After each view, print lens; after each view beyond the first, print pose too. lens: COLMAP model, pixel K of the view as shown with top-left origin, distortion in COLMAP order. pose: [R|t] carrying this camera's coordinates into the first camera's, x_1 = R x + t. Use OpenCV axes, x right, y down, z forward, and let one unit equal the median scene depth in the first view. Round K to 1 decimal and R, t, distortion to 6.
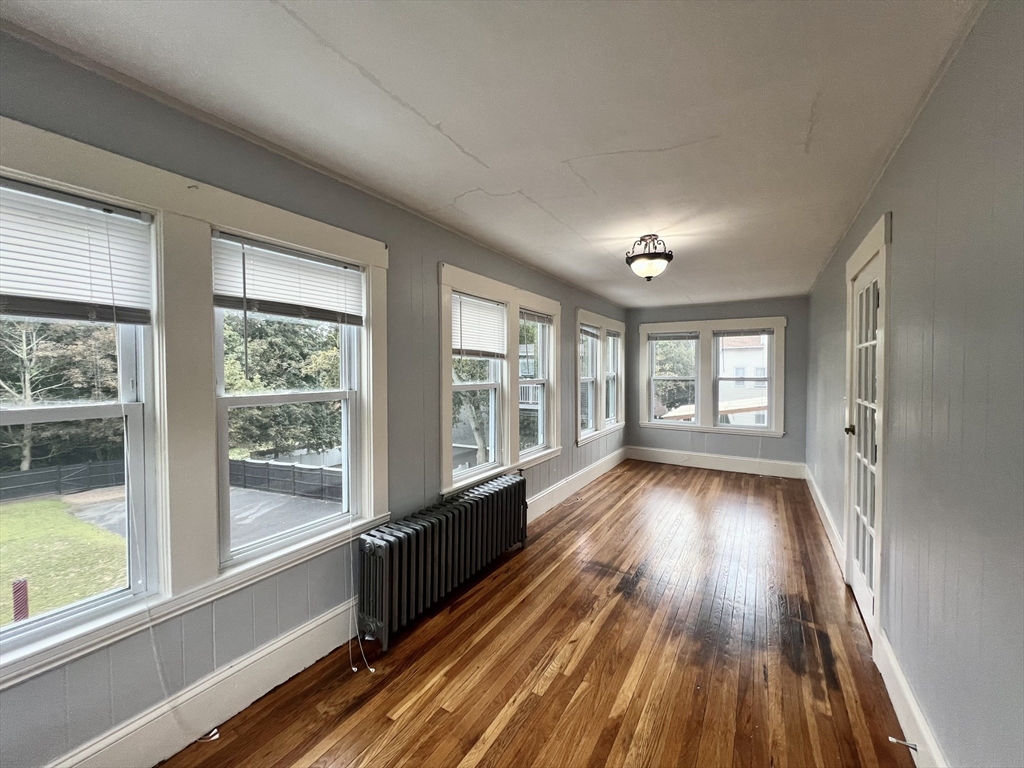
lens RADIAL K [[410.9, 0, 512.0], [0, 410.9, 384.0], [0, 0, 1]] dist [0.000034, 0.000298]
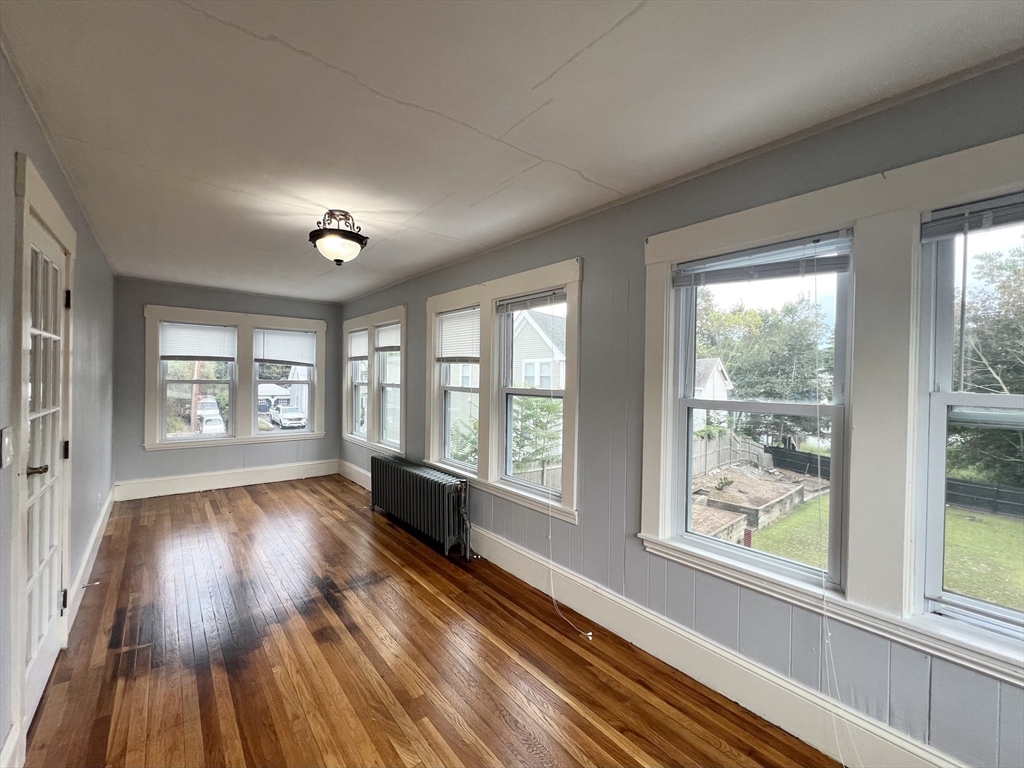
lens RADIAL K [[418.3, 0, 509.5], [0, 418.3, 380.7], [0, 0, 1]] dist [-0.016234, 0.000044]
pose [[-0.323576, 0.001710, -0.946201, 1.001241], [-0.048510, 0.998653, 0.018394, -0.046146], [0.944958, 0.051852, -0.323057, 1.579147]]
